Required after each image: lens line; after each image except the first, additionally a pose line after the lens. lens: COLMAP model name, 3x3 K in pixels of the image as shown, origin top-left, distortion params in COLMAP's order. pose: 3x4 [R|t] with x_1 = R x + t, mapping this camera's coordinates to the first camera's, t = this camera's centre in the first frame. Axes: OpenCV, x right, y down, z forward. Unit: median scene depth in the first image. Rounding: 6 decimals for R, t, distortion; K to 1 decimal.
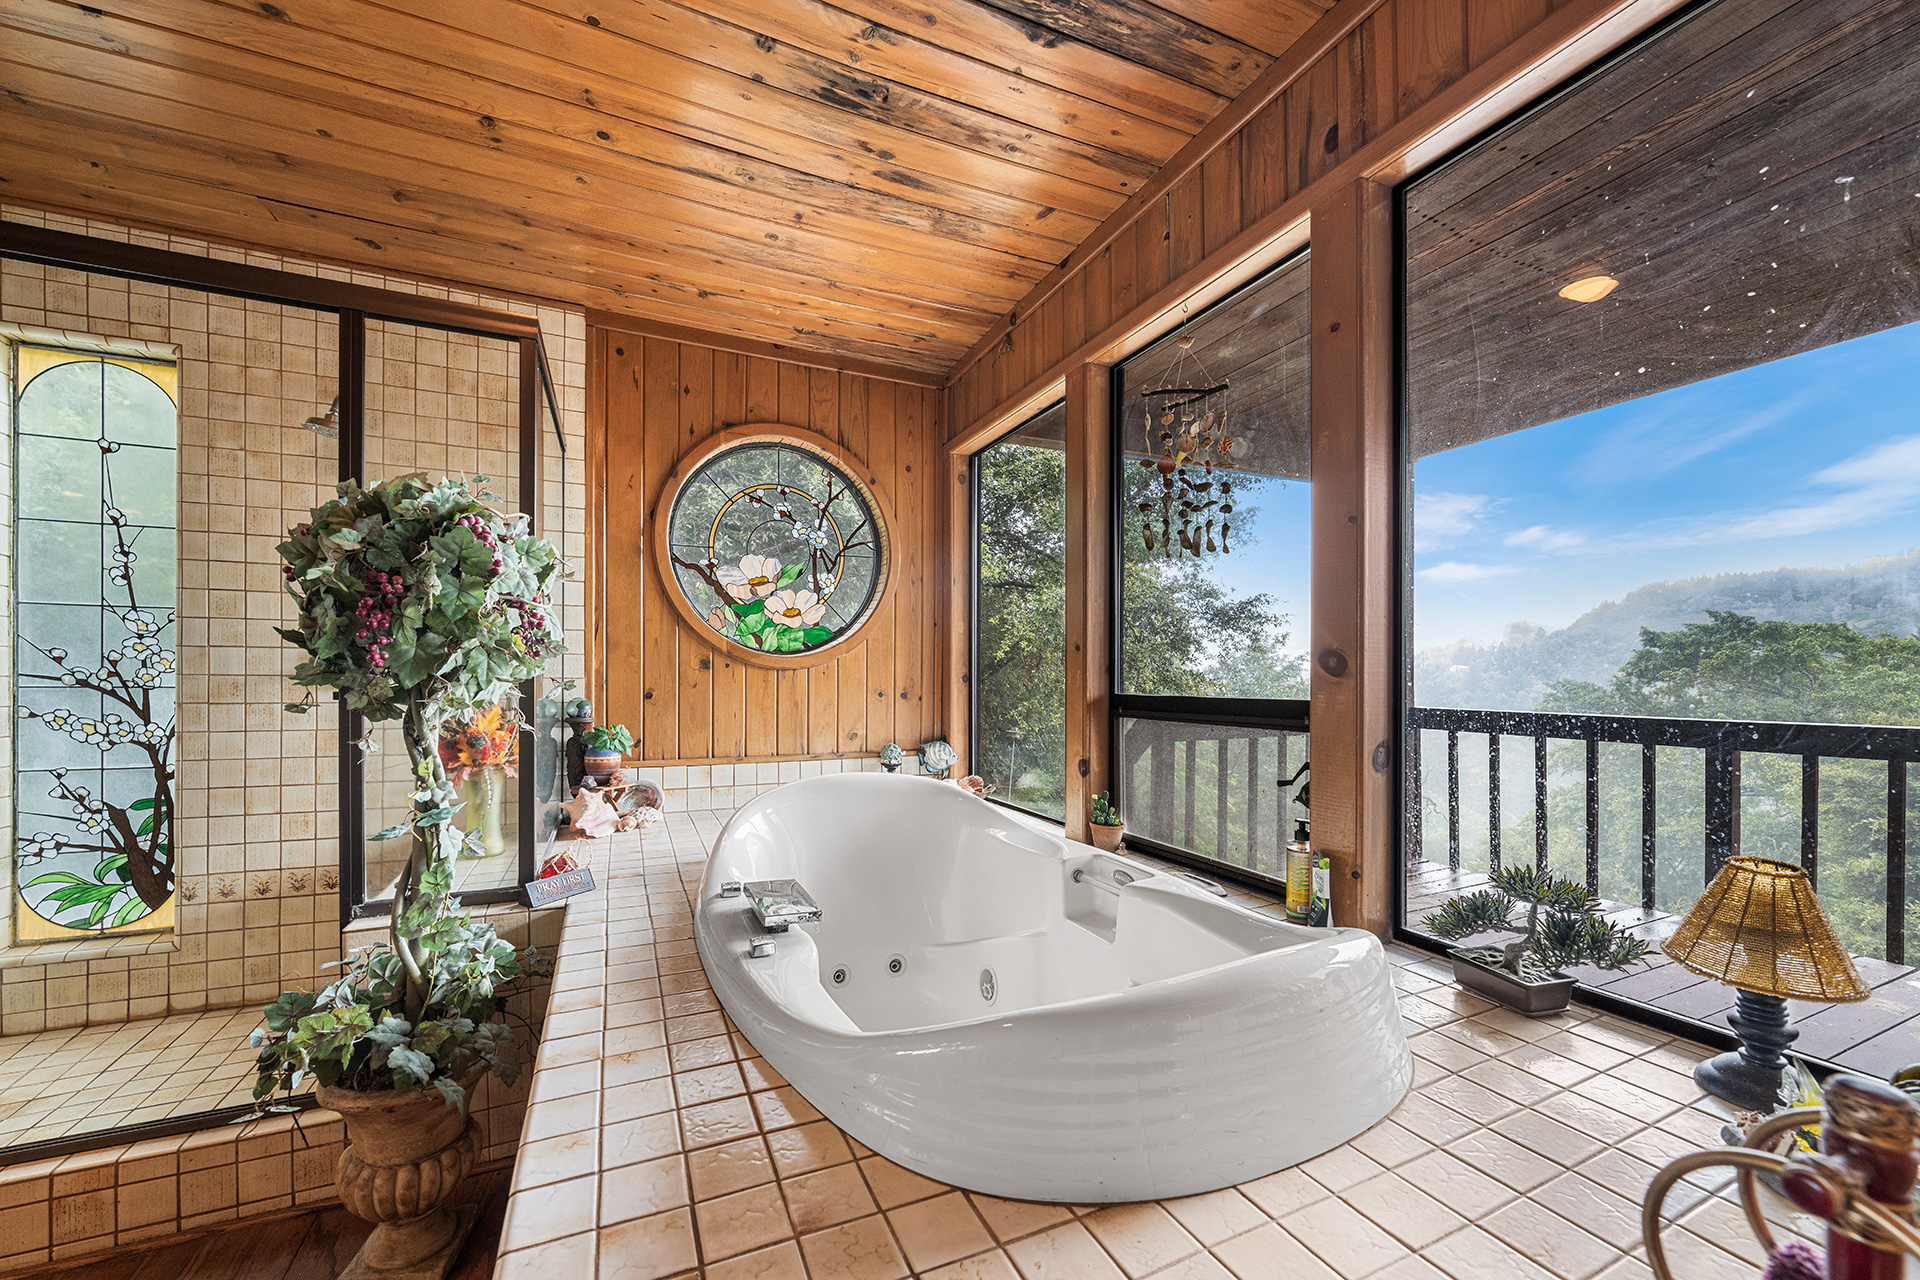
lens RADIAL K [[727.9, 0, 935.2], [0, 727.9, 677.8], [0, 0, 1]] dist [-0.002132, 0.000150]
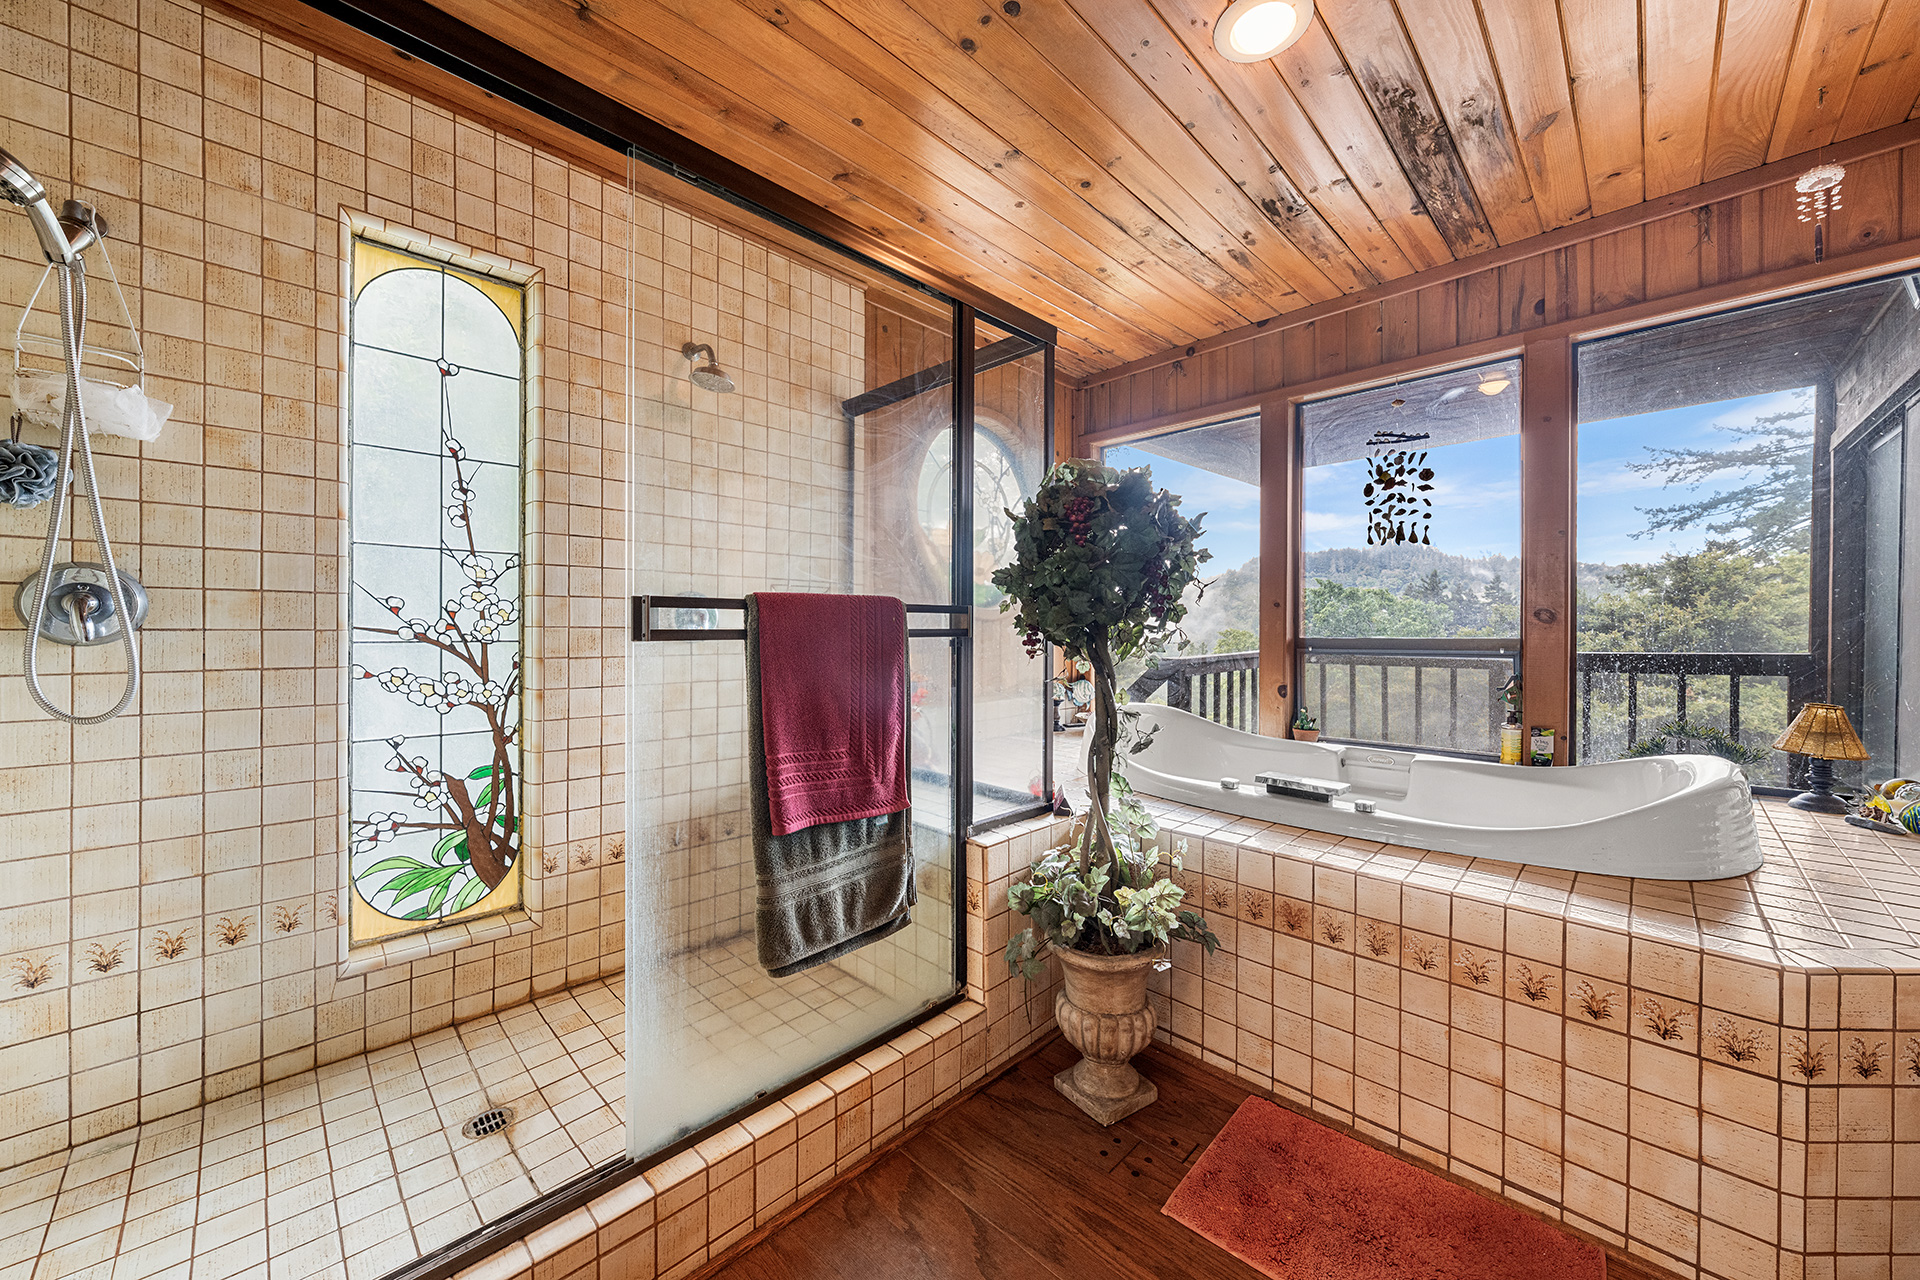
lens RADIAL K [[700.0, 0, 957.4], [0, 700.0, 628.7], [0, 0, 1]] dist [-0.000954, -0.000005]
pose [[0.931740, -0.004998, 0.363091, -0.868550], [0.005545, 0.999985, -0.000465, 0.001075], [-0.363083, 0.002447, 0.931754, -0.015453]]
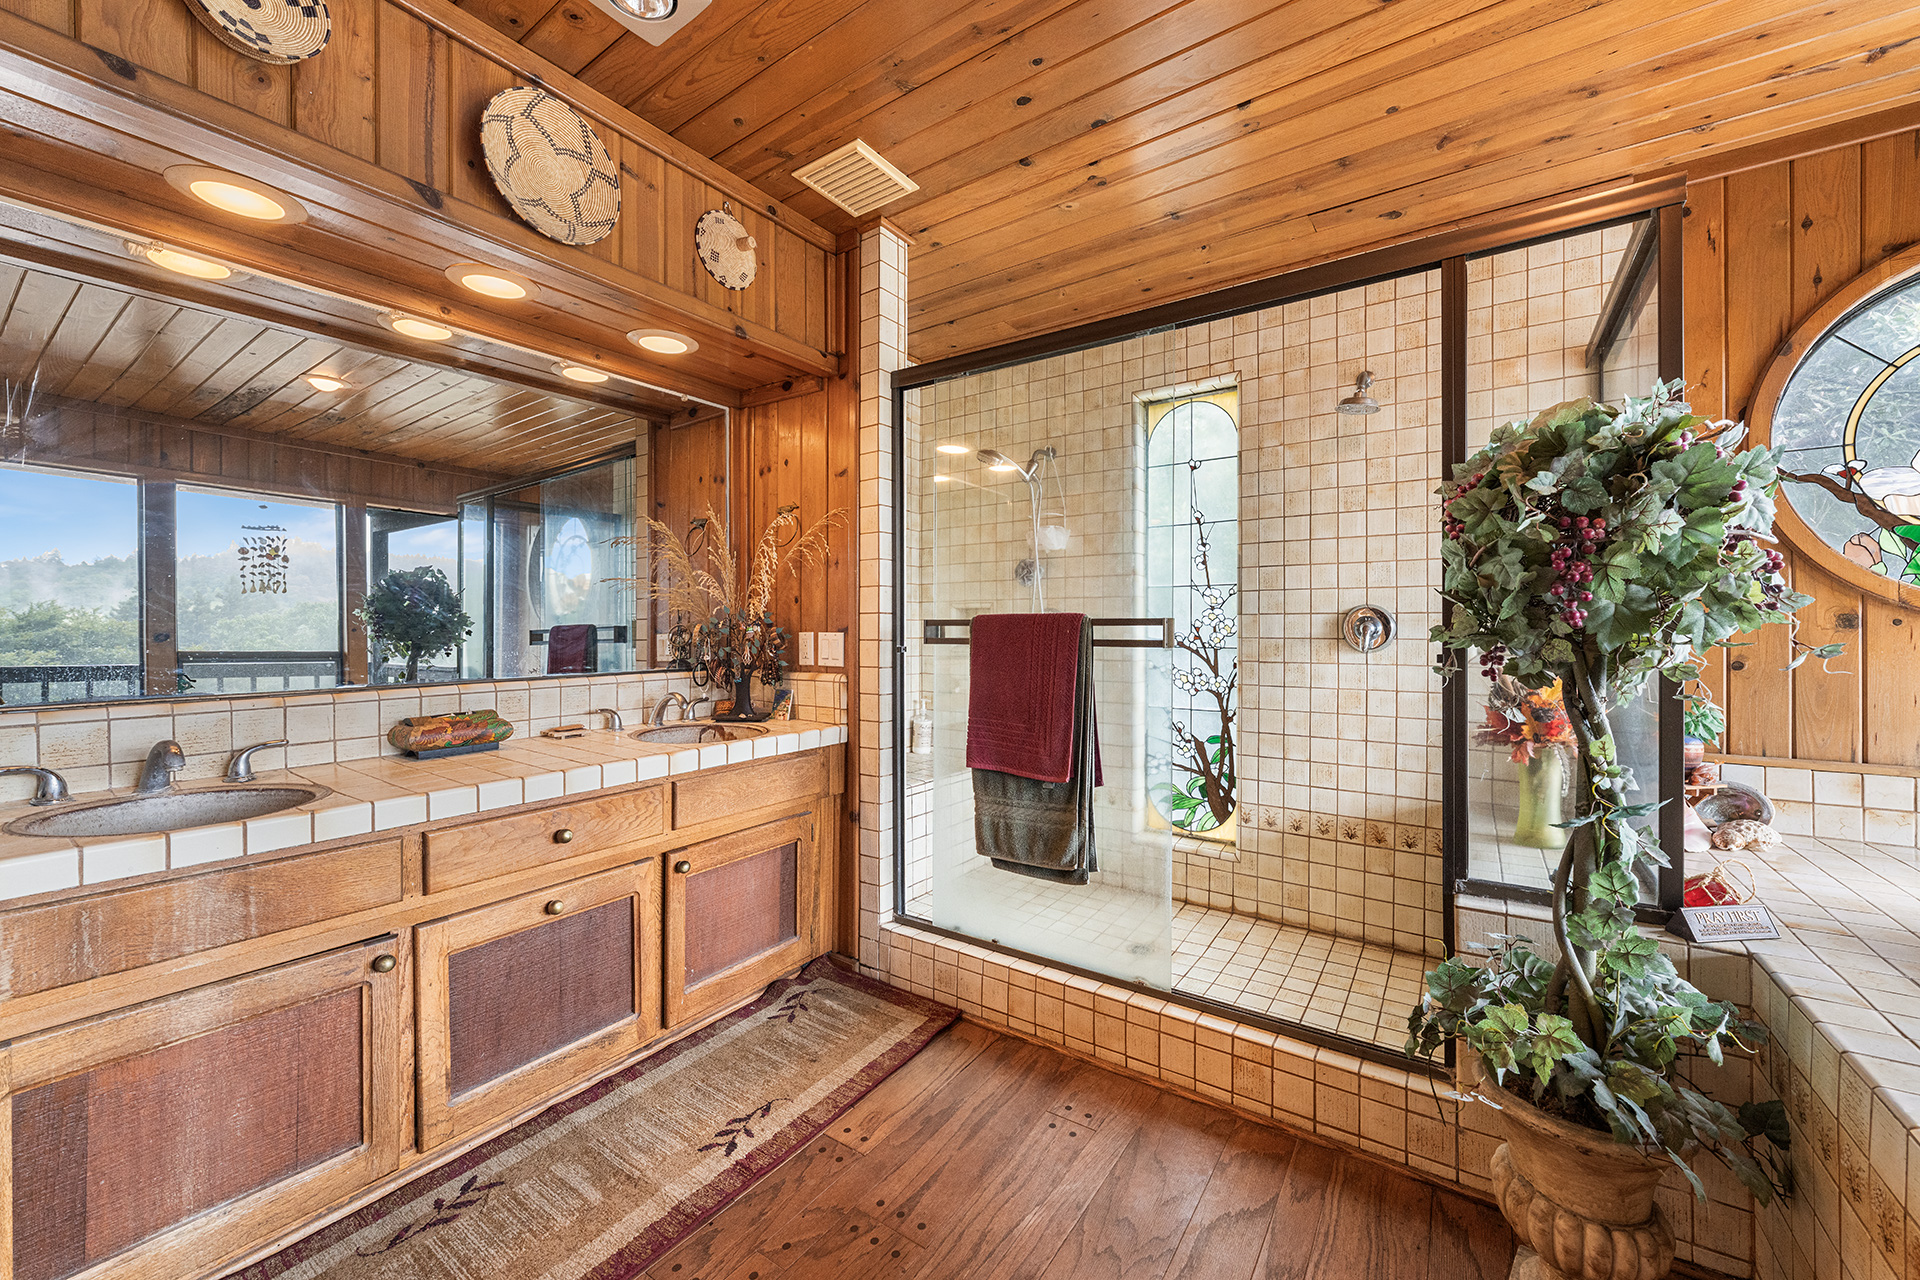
lens RADIAL K [[726.3, 0, 987.7], [0, 726.3, 634.2], [0, 0, 1]] dist [-0.000157, -0.000073]
pose [[0.540954, -0.006460, -0.841028, -0.235089], [-0.001944, 0.999958, -0.008930, 0.001286], [0.841050, 0.006466, 0.540918, -0.026008]]
